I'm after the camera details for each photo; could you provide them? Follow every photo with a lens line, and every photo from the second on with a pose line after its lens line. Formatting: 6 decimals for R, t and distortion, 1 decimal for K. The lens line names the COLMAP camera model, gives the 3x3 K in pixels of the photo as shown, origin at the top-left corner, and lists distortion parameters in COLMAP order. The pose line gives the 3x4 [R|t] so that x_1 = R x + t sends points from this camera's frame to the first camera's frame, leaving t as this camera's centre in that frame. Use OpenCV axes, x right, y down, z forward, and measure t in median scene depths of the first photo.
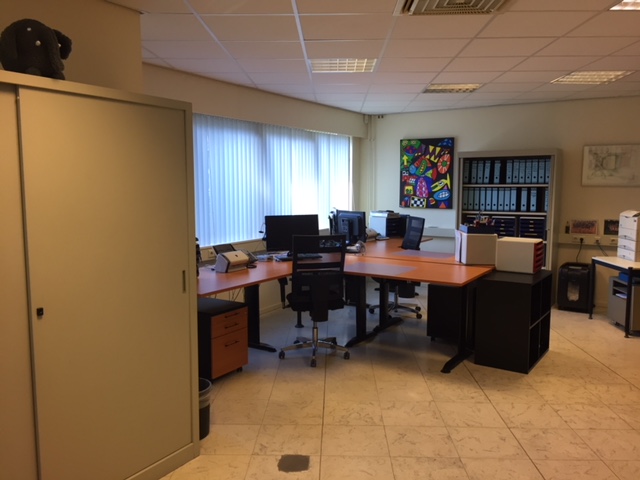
lens RADIAL K [[545.4, 0, 320.0], [0, 545.4, 240.0], [0, 0, 1]] dist [0.075059, -0.096186]
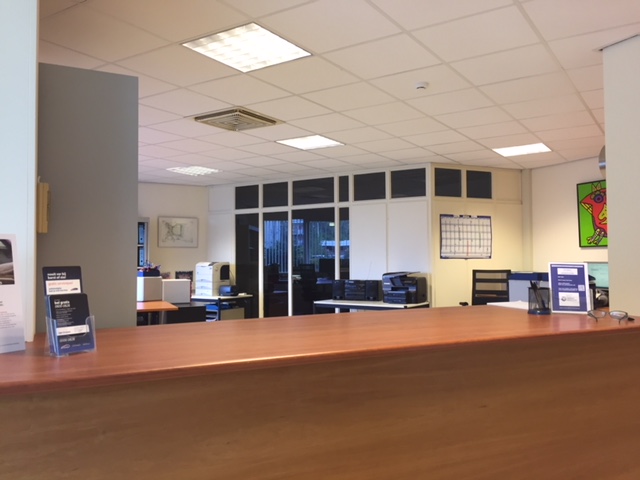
lens RADIAL K [[545.4, 0, 320.0], [0, 545.4, 240.0], [0, 0, 1]] dist [0.075059, -0.096186]
pose [[0.511074, 0.030607, 0.858992, -0.482776], [0.100423, 0.990395, -0.095038, 0.052088], [-0.853650, 0.134834, 0.503091, 0.002194]]
